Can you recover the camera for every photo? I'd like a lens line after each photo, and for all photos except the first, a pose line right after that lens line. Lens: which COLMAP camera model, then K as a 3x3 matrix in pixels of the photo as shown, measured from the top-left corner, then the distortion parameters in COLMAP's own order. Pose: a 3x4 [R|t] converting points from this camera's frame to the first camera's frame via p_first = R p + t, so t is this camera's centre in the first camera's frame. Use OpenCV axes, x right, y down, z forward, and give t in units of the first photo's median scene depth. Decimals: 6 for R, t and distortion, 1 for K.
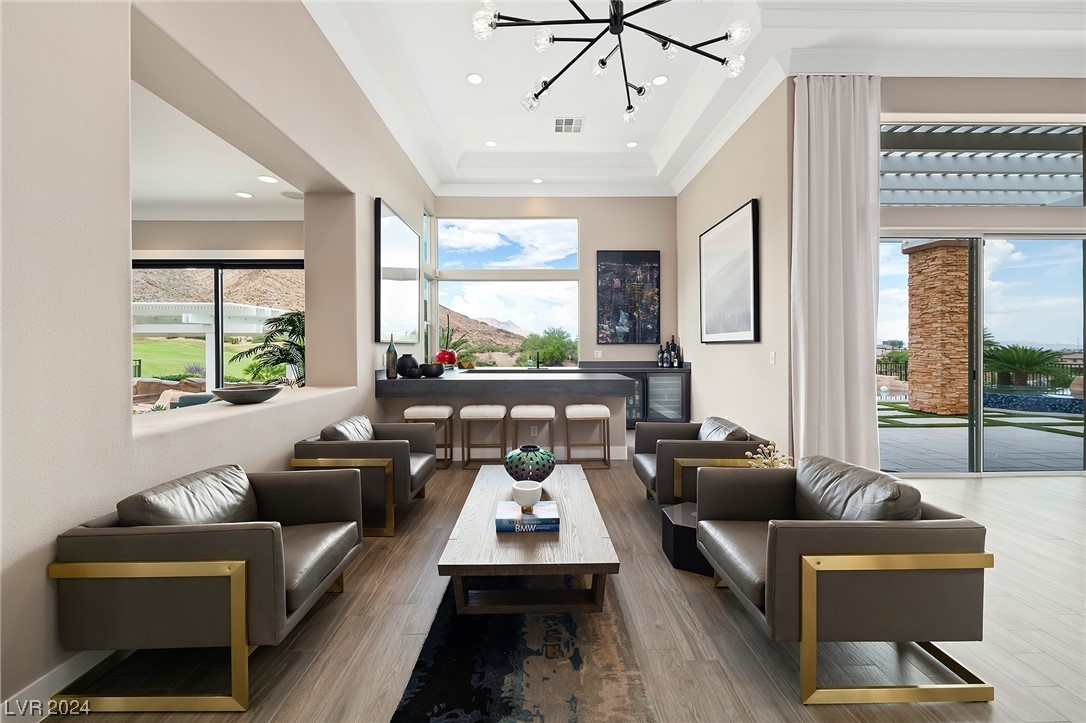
lens RADIAL K [[428.7, 0, 539.7], [0, 428.7, 358.0], [0, 0, 1]] dist [0.000724, -0.000158]
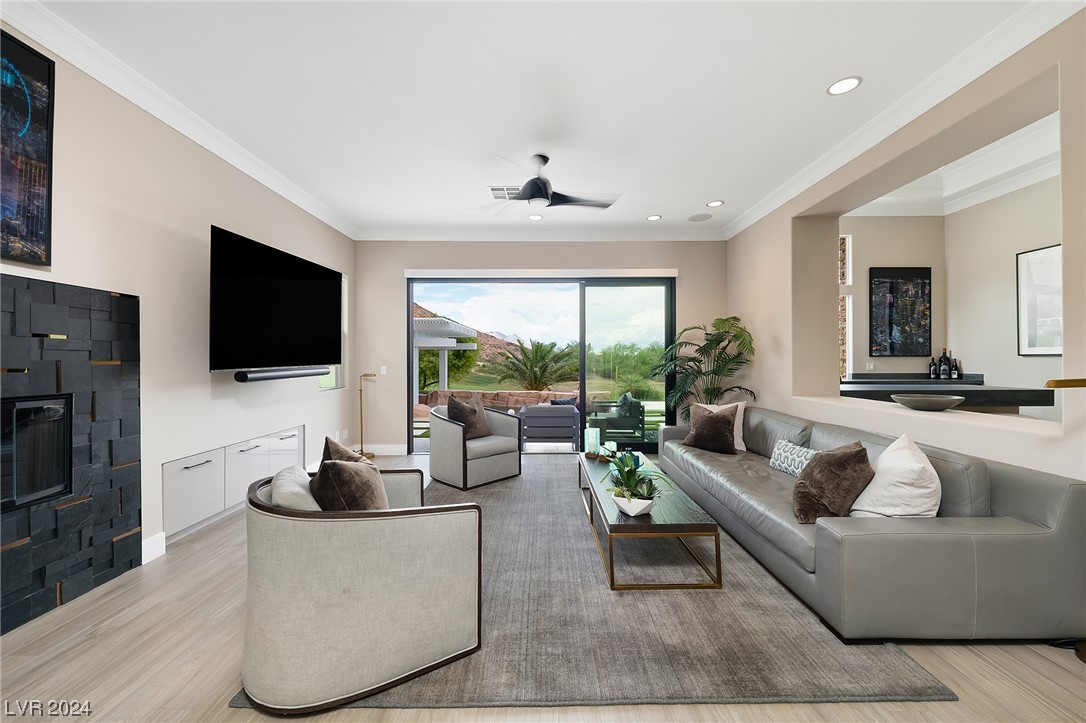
lens RADIAL K [[428.7, 0, 539.7], [0, 428.7, 358.0], [0, 0, 1]] dist [0.000724, -0.000158]
pose [[0.999861, -0.001340, -0.016590, -0.654865], [0.000834, 0.999535, -0.030468, 0.001625], [0.016624, 0.030450, 0.999398, -0.055973]]
